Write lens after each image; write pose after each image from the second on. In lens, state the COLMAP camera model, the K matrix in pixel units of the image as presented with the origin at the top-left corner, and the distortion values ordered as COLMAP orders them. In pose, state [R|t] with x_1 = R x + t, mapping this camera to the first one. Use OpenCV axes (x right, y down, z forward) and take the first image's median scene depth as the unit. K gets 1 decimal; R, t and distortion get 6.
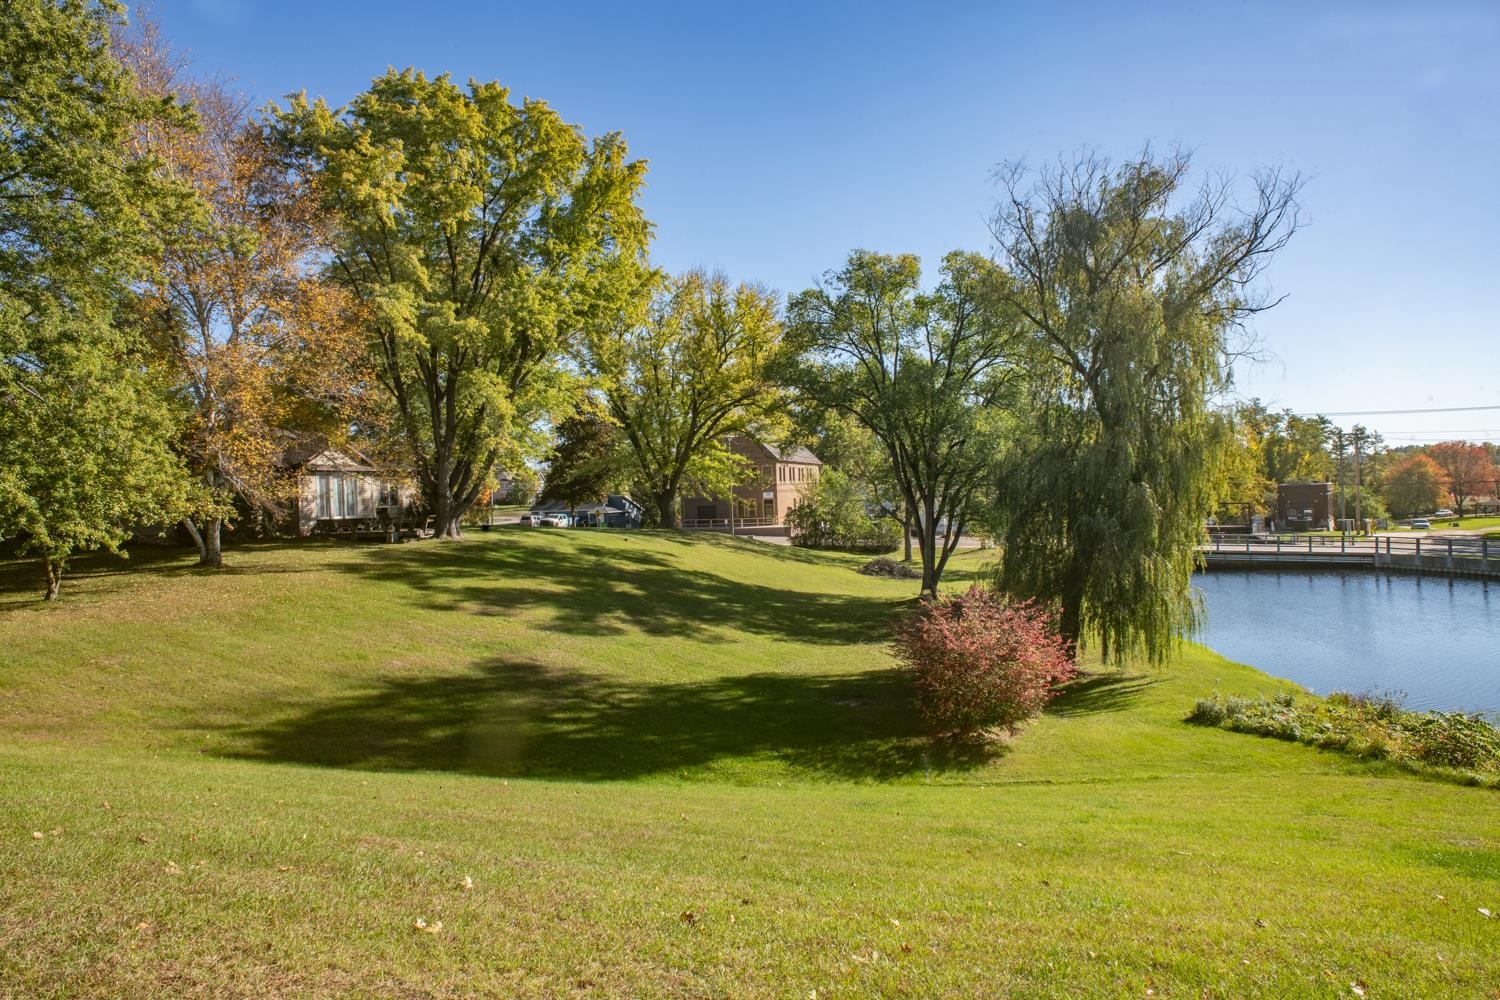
lens RADIAL K [[844.3, 0, 747.8], [0, 844.3, 456.1], [0, 0, 1]] dist [-0.034116, 0.000275]
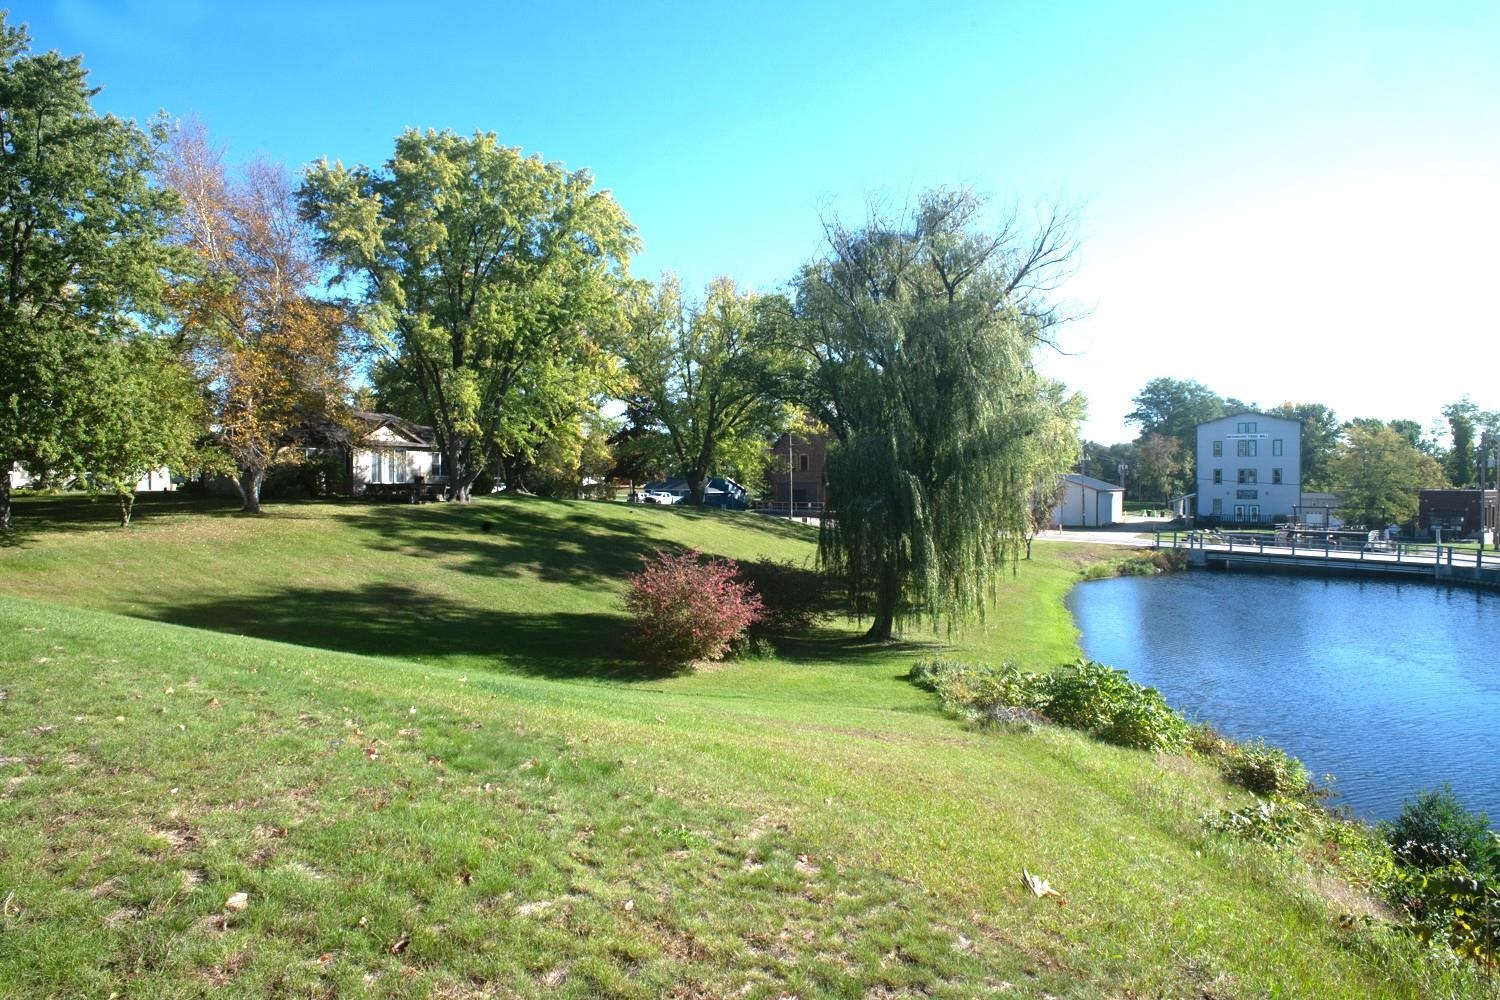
lens RADIAL K [[844.3, 0, 747.8], [0, 844.3, 456.1], [0, 0, 1]] dist [-0.034116, 0.000275]
pose [[0.973378, 0.026741, -0.227642, 0.342607], [-0.023295, 0.999570, 0.017809, -0.002297], [0.228021, -0.012032, 0.973582, -0.111583]]
